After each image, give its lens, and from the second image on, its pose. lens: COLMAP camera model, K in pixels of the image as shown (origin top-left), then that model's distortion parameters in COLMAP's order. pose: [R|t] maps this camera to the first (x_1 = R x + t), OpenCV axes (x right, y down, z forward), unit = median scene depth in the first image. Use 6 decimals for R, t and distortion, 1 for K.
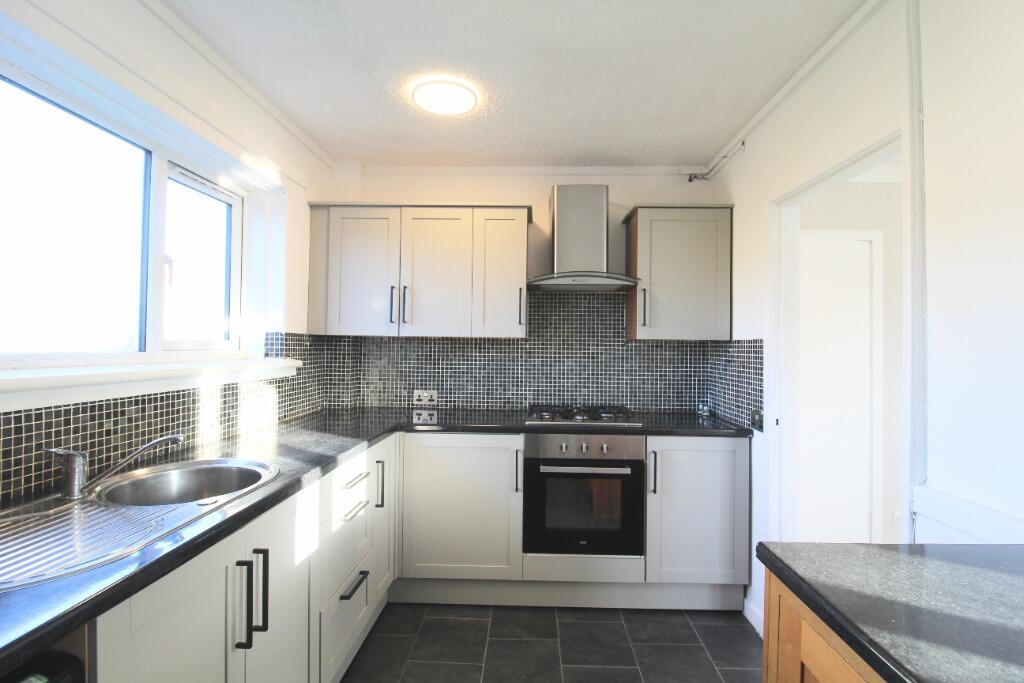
lens RADIAL K [[484.8, 0, 515.1], [0, 484.8, 339.5], [0, 0, 1]] dist [-0.001840, -0.001269]
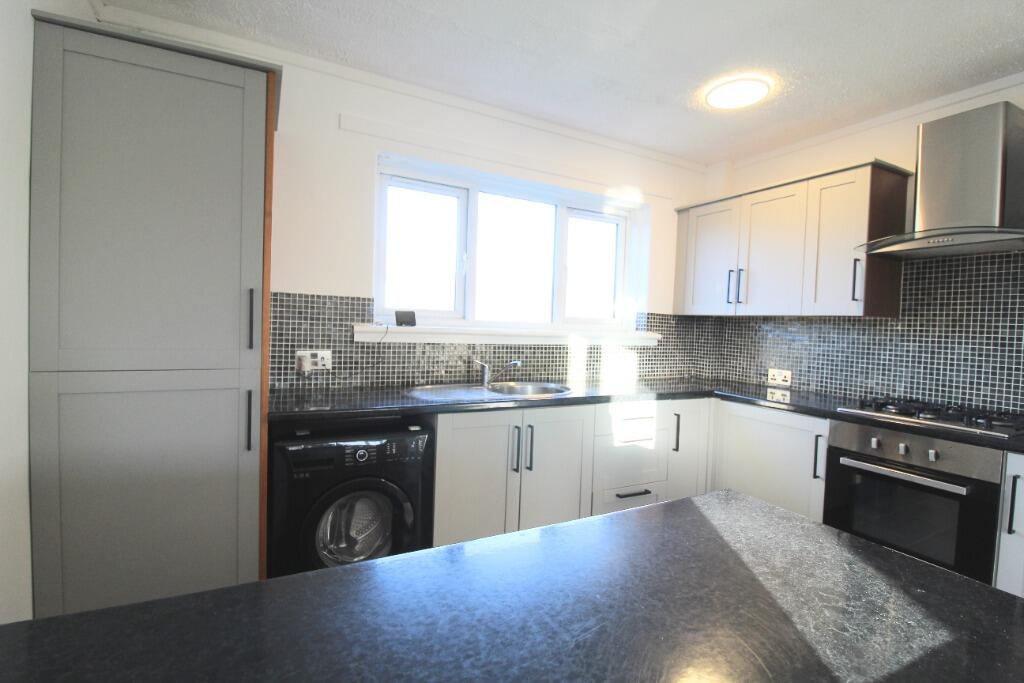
lens RADIAL K [[484.8, 0, 513.1], [0, 484.8, 341.9], [0, 0, 1]] dist [-0.001840, -0.001269]
pose [[0.485654, 0.039755, -0.873247, 0.431579], [-0.021322, 0.999207, 0.033631, 0.024613], [0.873891, 0.002286, 0.486116, 0.024135]]
